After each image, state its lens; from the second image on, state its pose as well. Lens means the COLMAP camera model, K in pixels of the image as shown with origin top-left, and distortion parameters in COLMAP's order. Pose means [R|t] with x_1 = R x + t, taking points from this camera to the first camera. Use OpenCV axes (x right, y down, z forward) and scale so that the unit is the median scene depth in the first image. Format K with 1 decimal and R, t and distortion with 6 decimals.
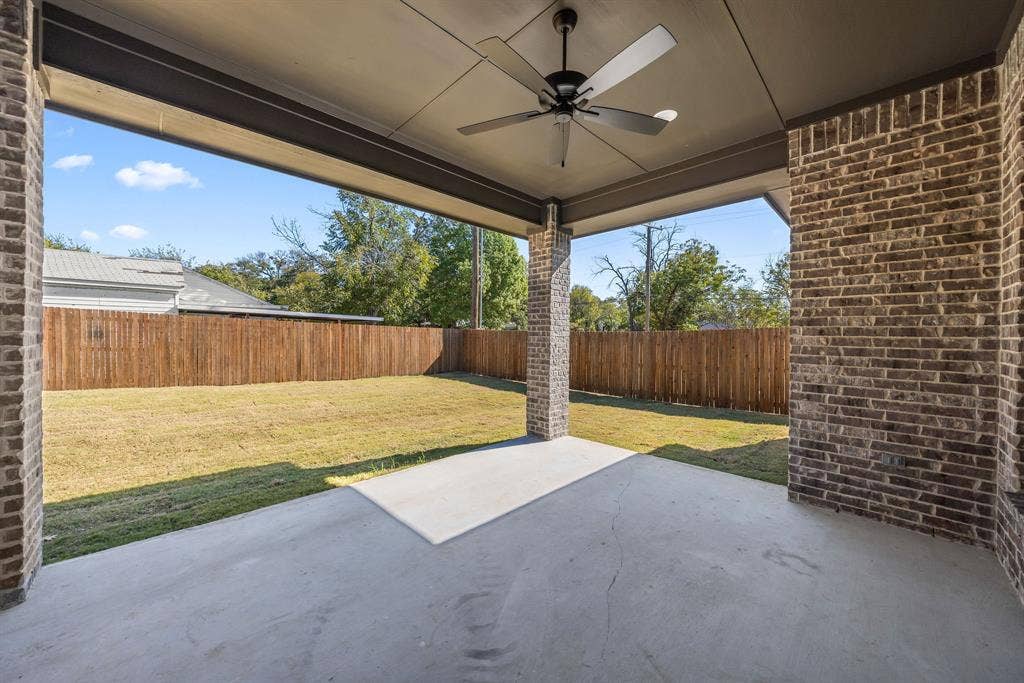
lens RADIAL K [[373.2, 0, 510.4], [0, 373.2, 337.5], [0, 0, 1]] dist [-0.000555, 0.000066]
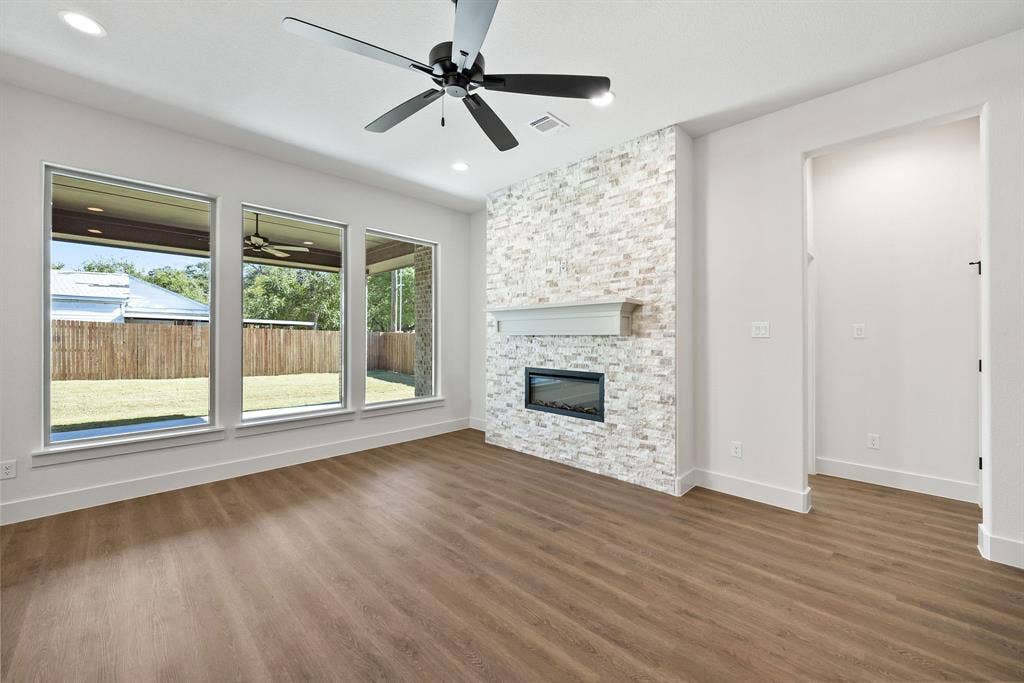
lens RADIAL K [[401.2, 0, 512.8], [0, 401.2, 336.9], [0, 0, 1]] dist [0.001944, -0.000475]
pose [[0.999684, -0.007343, 0.024026, 0.349745], [0.007598, 0.999916, -0.010545, 0.010041], [-0.023946, 0.010724, 0.999656, -0.339815]]
